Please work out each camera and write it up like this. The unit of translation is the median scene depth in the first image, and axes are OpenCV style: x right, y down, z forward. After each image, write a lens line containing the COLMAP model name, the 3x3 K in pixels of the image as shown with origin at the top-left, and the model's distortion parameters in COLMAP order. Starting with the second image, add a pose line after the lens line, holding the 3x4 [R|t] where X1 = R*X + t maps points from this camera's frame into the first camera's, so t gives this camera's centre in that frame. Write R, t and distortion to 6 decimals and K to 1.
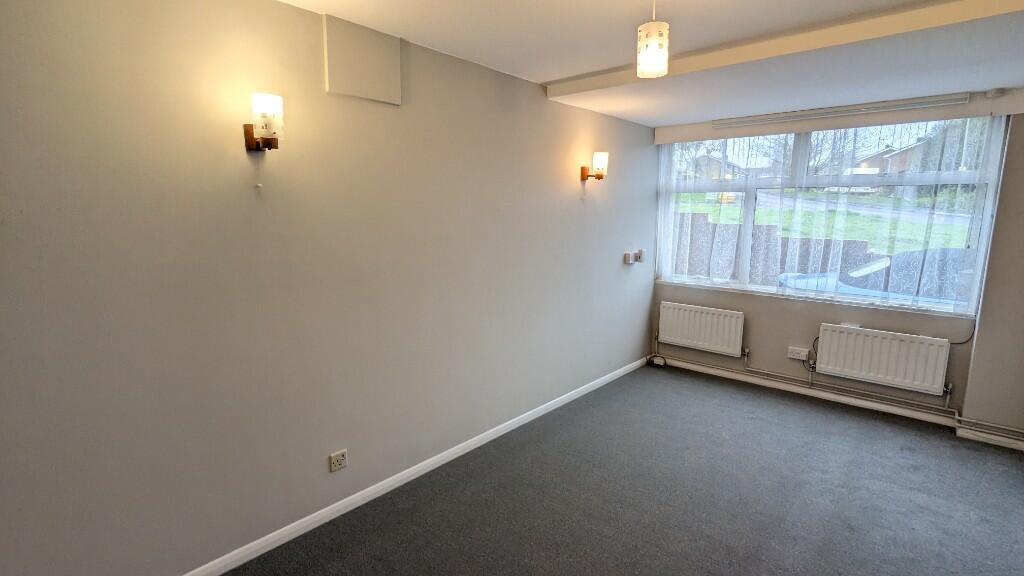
lens RADIAL K [[481.8, 0, 509.9], [0, 481.8, 286.8], [0, 0, 1]] dist [-0.001157, -0.000052]
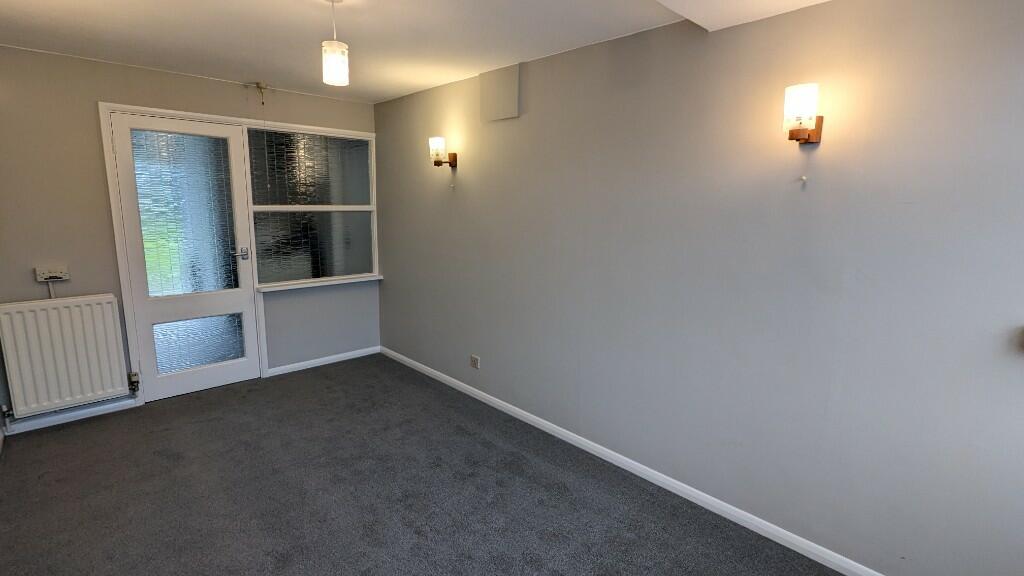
lens RADIAL K [[481.8, 0, 509.9], [0, 481.8, 286.8], [0, 0, 1]] dist [-0.001157, -0.000052]
pose [[-0.078907, 0.170495, -0.982194, 0.975617], [-0.169247, 0.968671, 0.181744, -0.152226], [0.982410, 0.180575, -0.047579, 1.000725]]
